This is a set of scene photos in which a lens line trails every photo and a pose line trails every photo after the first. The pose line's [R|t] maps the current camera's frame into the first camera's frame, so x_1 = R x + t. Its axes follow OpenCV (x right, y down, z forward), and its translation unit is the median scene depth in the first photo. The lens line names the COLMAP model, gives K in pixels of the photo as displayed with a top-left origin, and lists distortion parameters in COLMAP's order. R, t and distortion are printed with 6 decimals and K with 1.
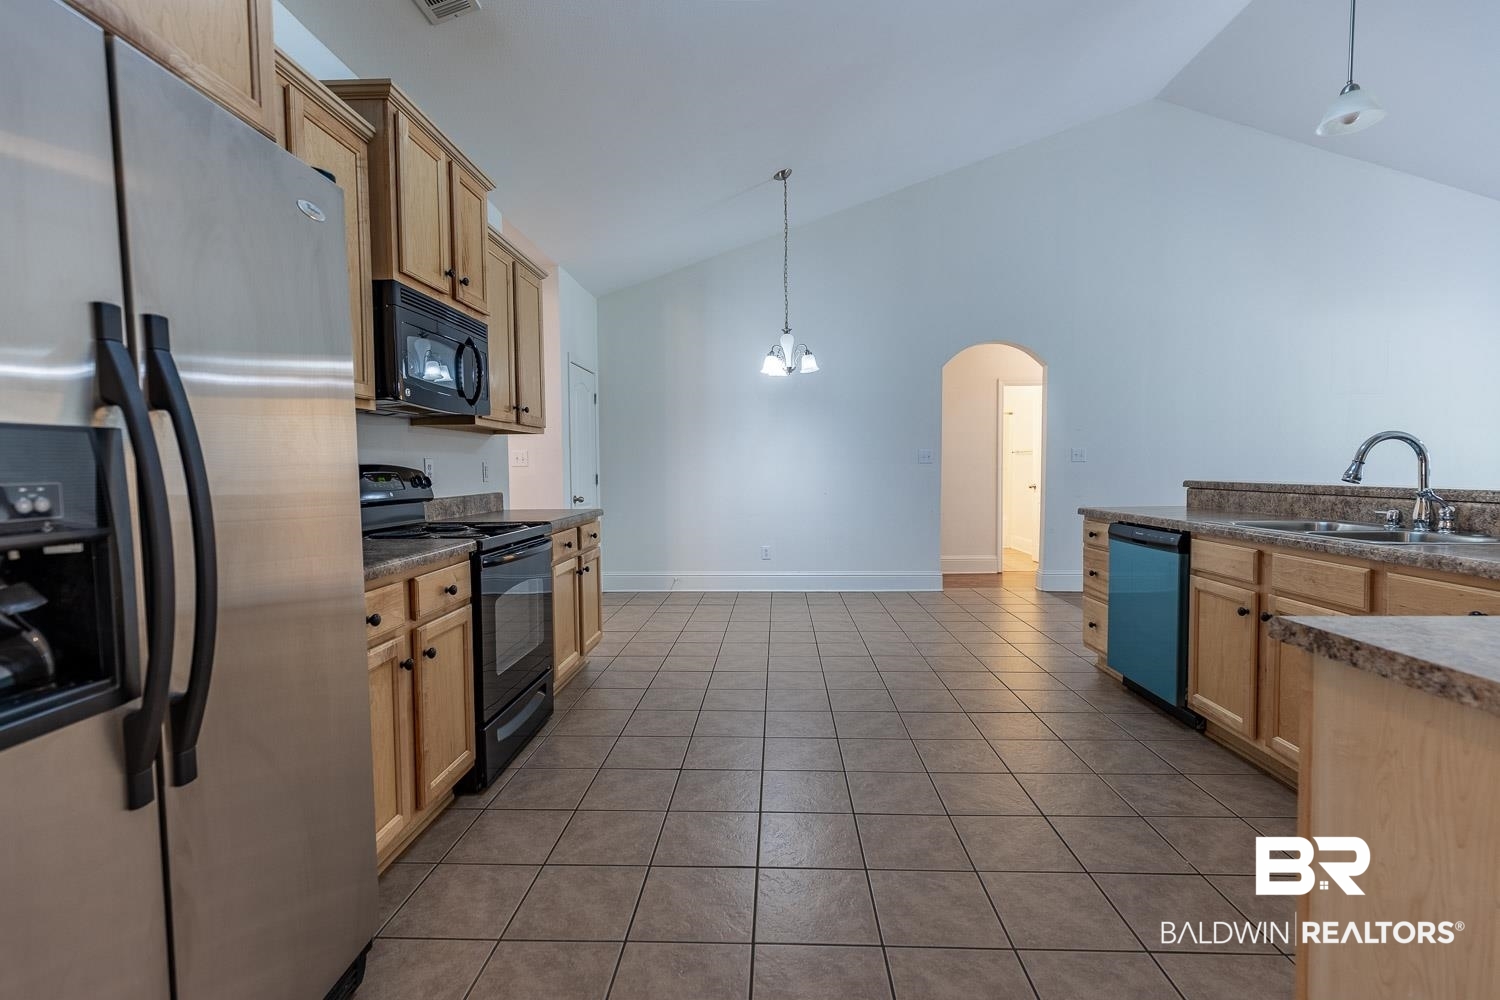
lens RADIAL K [[673.6, 0, 746.5], [0, 673.6, 498.2], [0, 0, 1]] dist [0.006138, -0.000416]
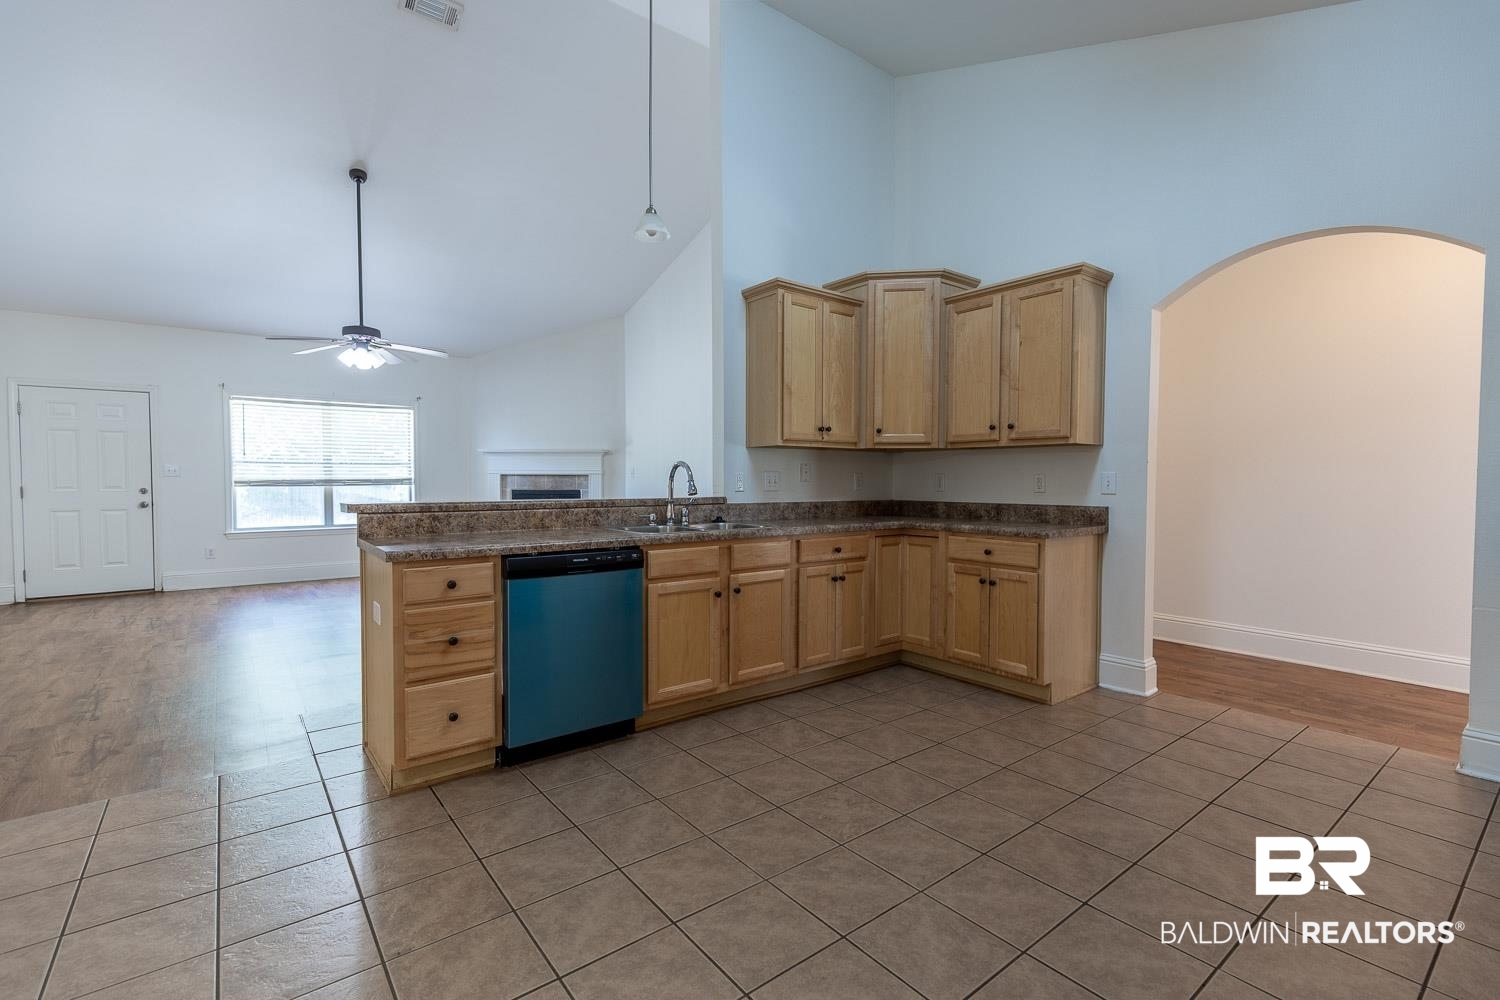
lens RADIAL K [[673.6, 0, 746.5], [0, 673.6, 498.2], [0, 0, 1]] dist [0.006138, -0.000416]
pose [[-0.643107, -0.023540, 0.765415, -0.299297], [0.033068, 0.997741, 0.058469, -0.093955], [-0.765062, 0.062912, -0.640876, 1.760850]]
